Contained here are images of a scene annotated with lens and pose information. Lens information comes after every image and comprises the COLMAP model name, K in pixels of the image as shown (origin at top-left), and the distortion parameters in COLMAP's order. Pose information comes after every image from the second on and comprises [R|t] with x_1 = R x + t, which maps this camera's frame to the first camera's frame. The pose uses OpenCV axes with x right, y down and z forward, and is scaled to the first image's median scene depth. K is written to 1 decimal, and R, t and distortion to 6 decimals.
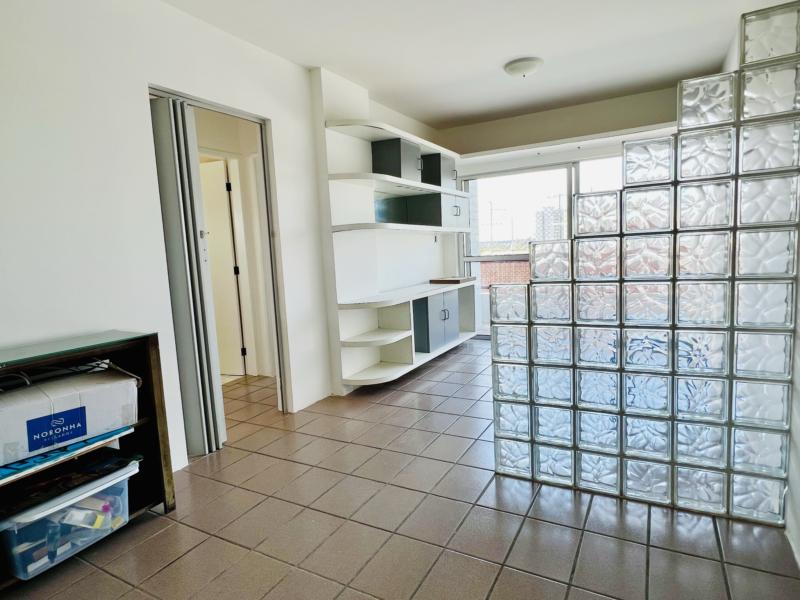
lens RADIAL K [[462.7, 0, 398.2], [0, 462.7, 301.9], [0, 0, 1]] dist [0.005079, 0.002738]
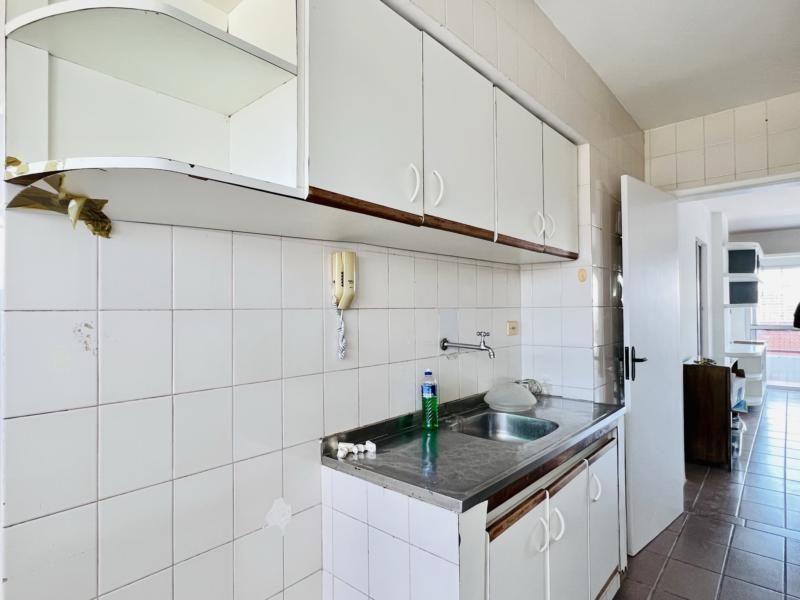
lens RADIAL K [[442.9, 0, 400.7], [0, 442.9, 298.9], [0, 0, 1]] dist [-0.012976, 0.002767]
pose [[0.975609, 0.034463, -0.216795, -0.742098], [-0.061107, 0.991200, -0.117424, 0.051261], [0.210840, 0.127808, 0.969129, -0.594084]]
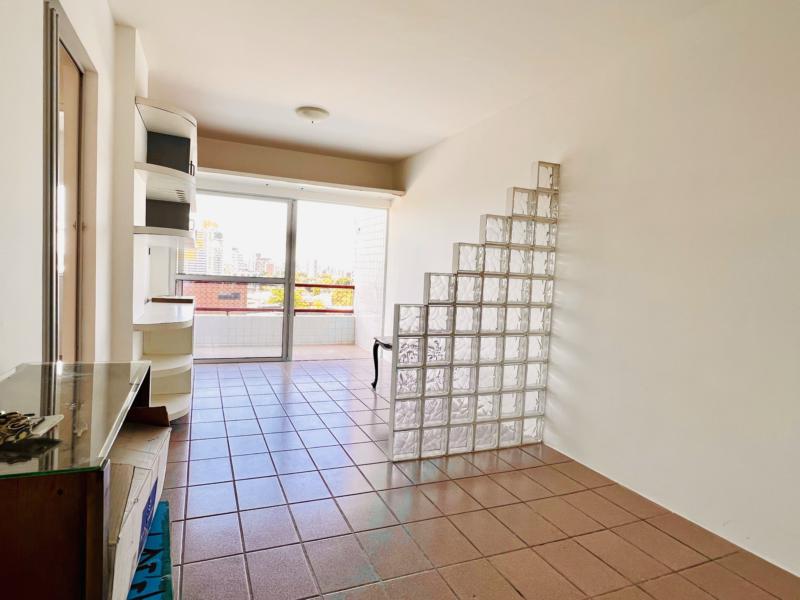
lens RADIAL K [[462.7, 0, 397.8], [0, 462.7, 297.6], [0, 0, 1]] dist [0.005079, 0.002738]
pose [[0.612955, 0.038090, 0.789199, -0.396533], [0.012059, 0.998270, -0.057547, 0.008156], [-0.790026, 0.044791, 0.611435, 0.132340]]
